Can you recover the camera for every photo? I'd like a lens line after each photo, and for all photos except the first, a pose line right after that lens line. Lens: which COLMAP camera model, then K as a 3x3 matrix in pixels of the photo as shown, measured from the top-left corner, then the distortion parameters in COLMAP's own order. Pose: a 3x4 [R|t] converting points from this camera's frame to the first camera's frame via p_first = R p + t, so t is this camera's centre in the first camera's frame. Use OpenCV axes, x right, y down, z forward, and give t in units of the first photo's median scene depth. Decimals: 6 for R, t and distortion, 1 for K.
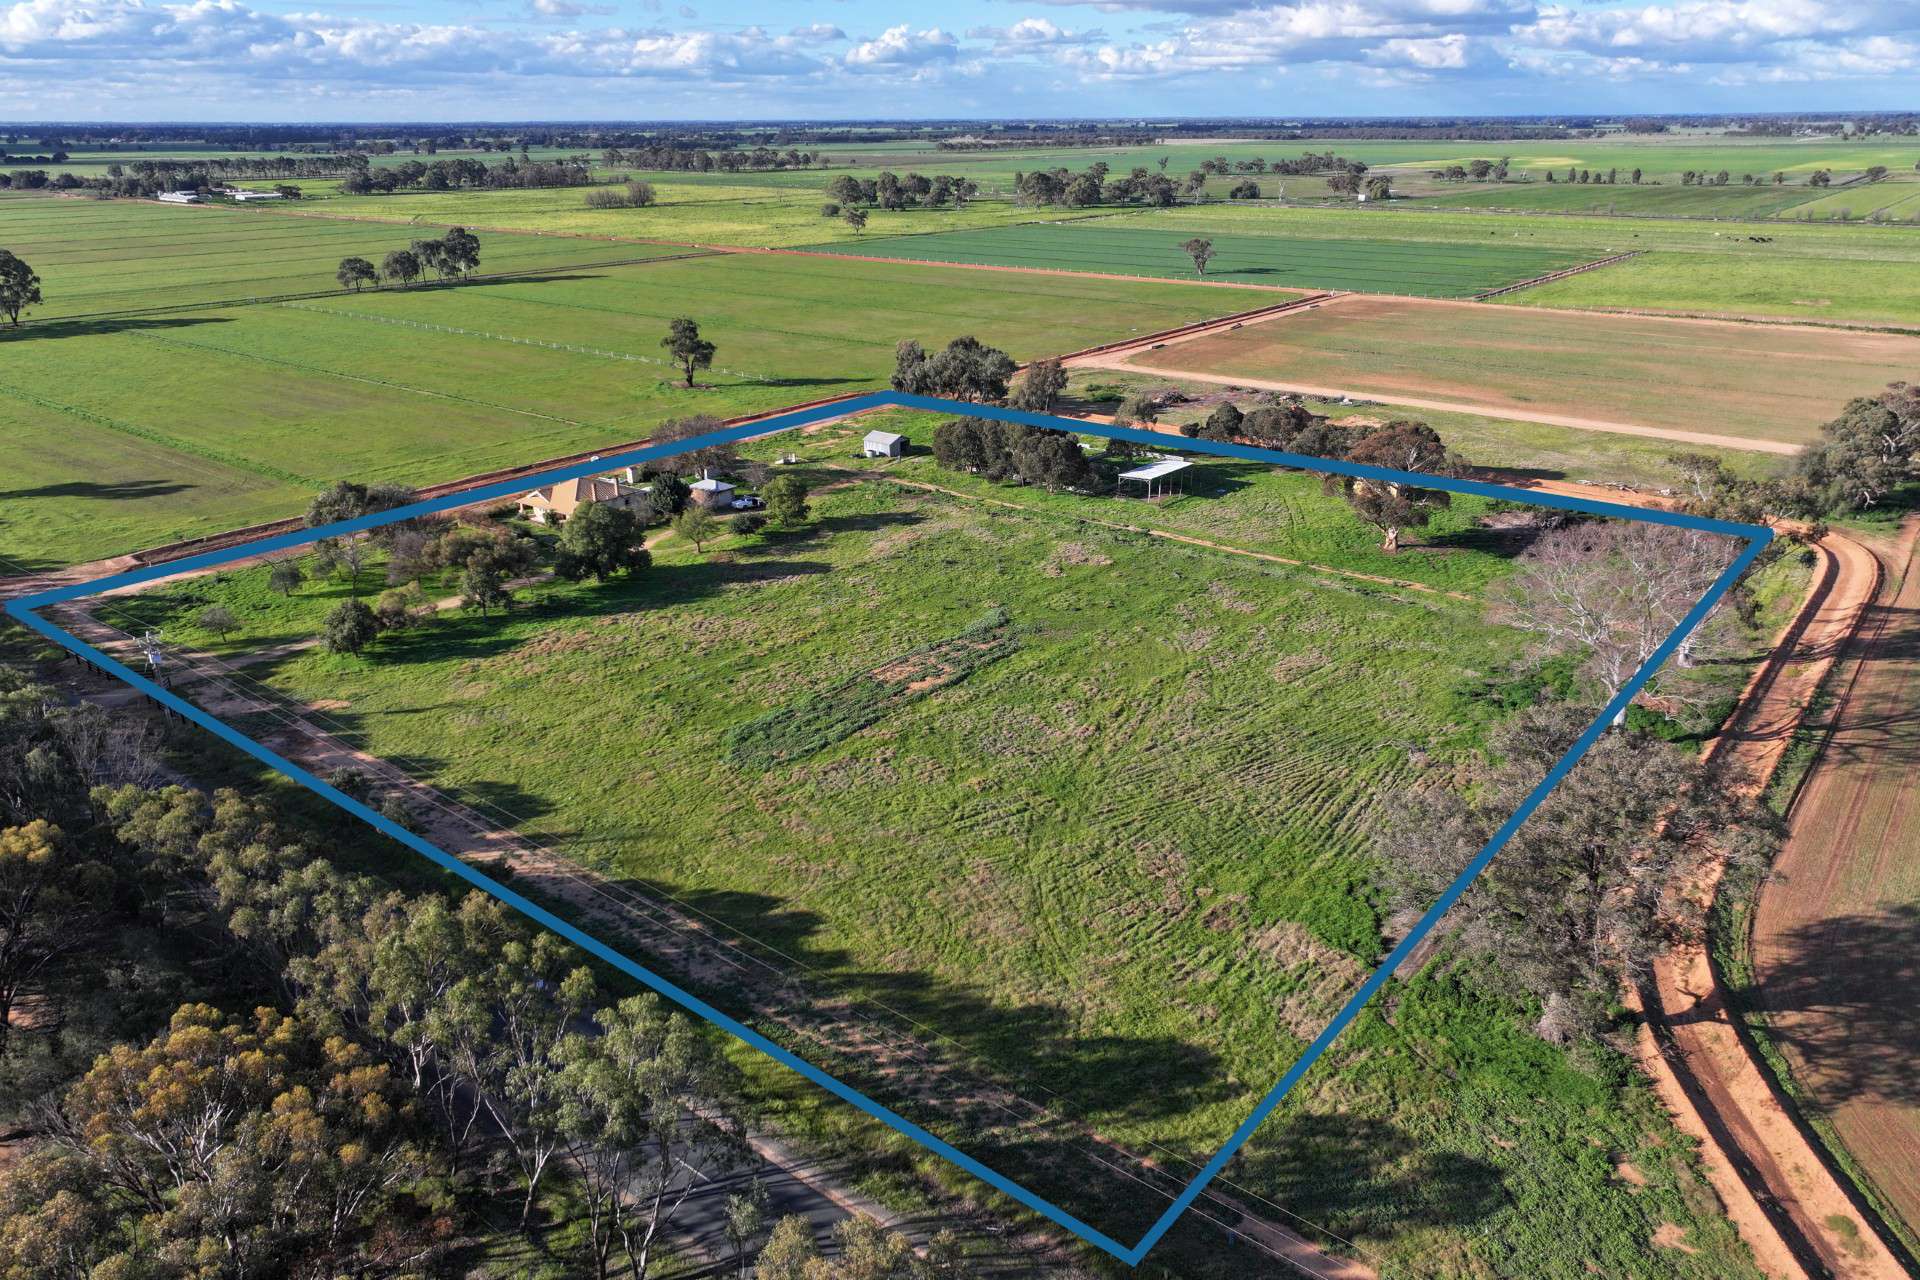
lens RADIAL K [[1352.2, 0, 960.0], [0, 1352.2, 640.0], [0, 0, 1]] dist [0.002262, -0.000698]
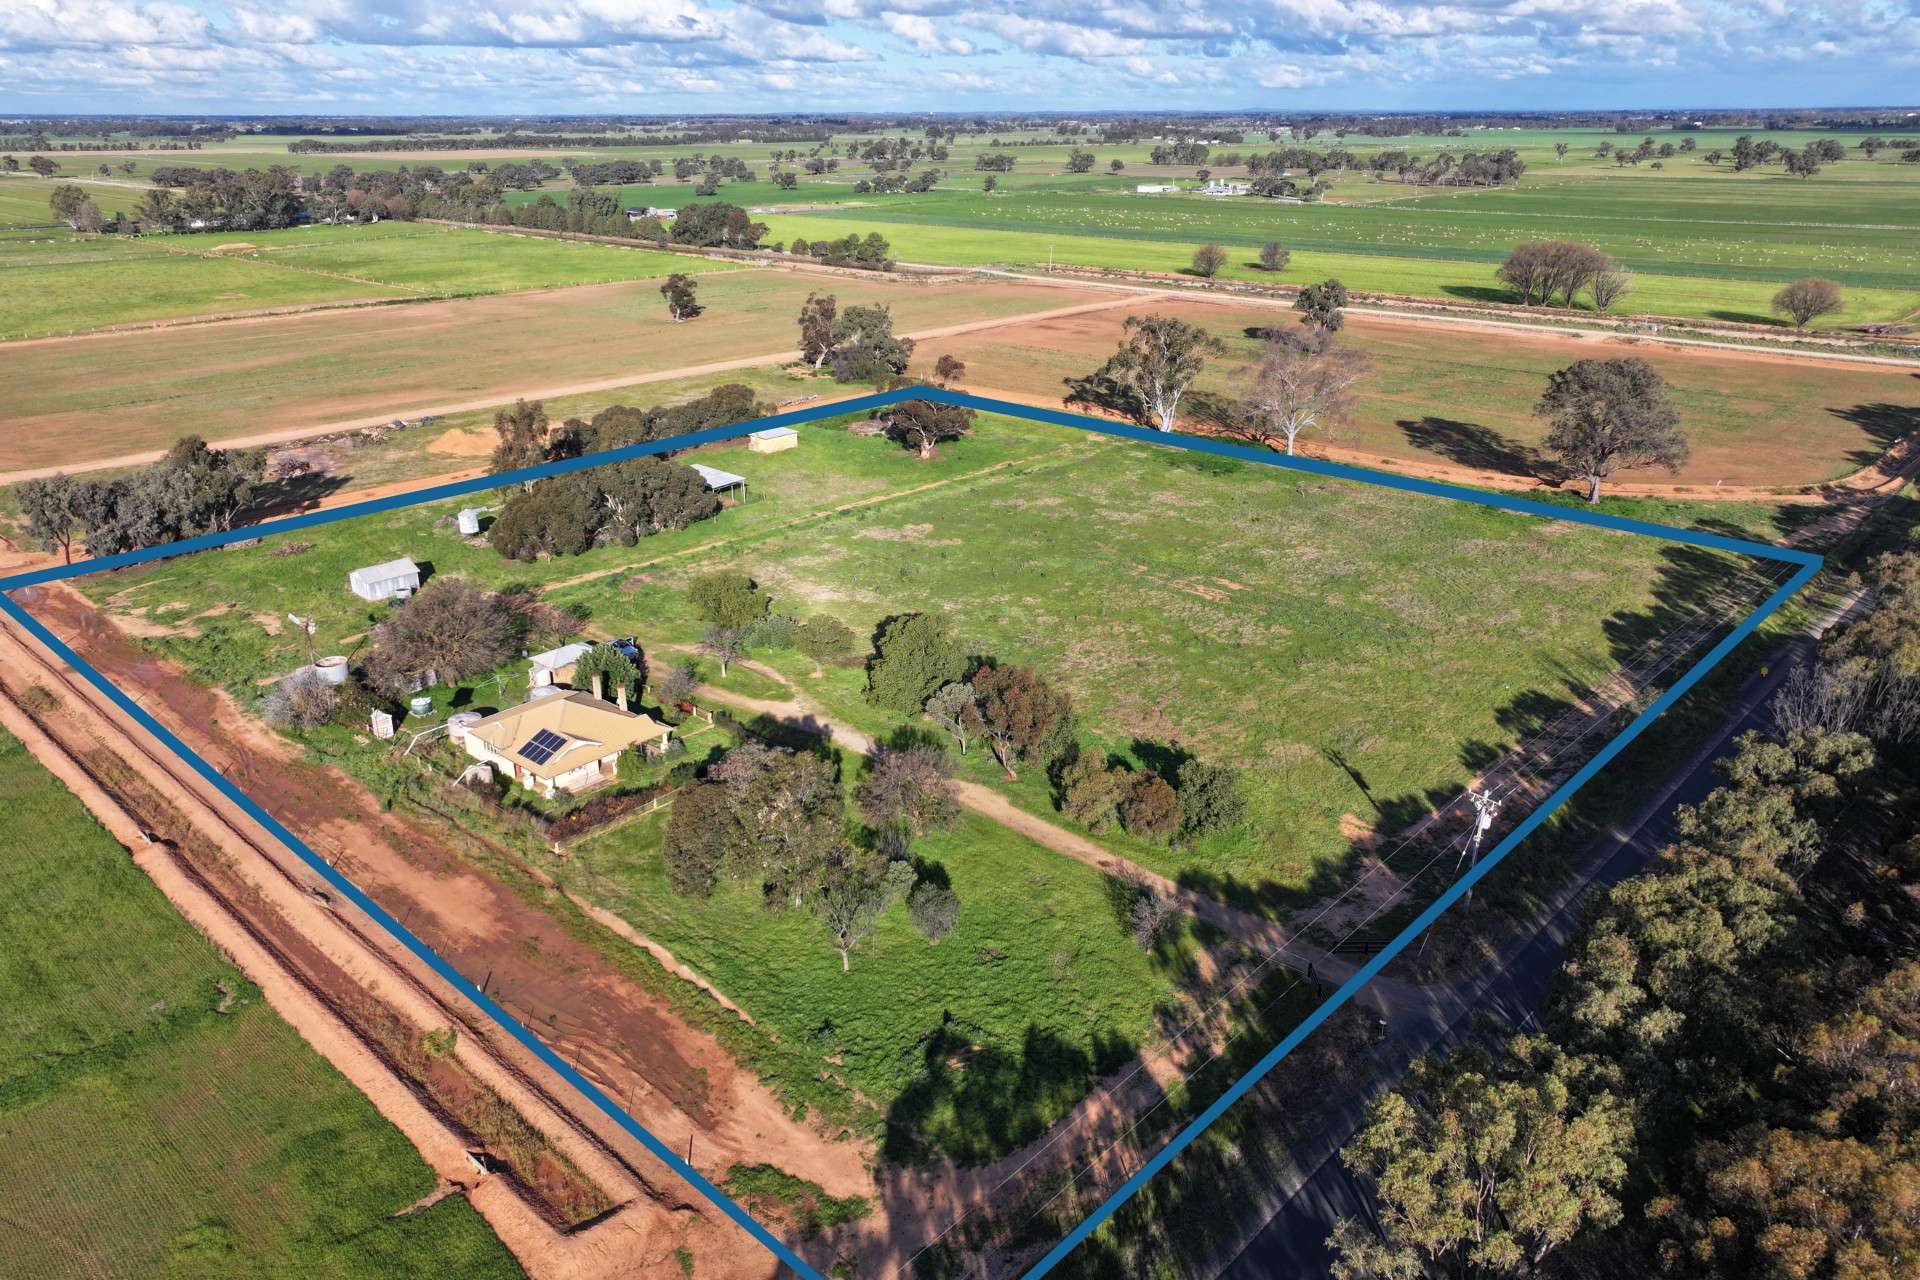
lens RADIAL K [[1352.2, 0, 960.0], [0, 1352.2, 640.0], [0, 0, 1]] dist [0.002262, -0.000698]
pose [[0.083473, -0.359996, 0.929212, -1.168473], [0.364526, 0.878870, 0.307746, -0.377774], [-0.927445, 0.313033, 0.204589, 0.987455]]
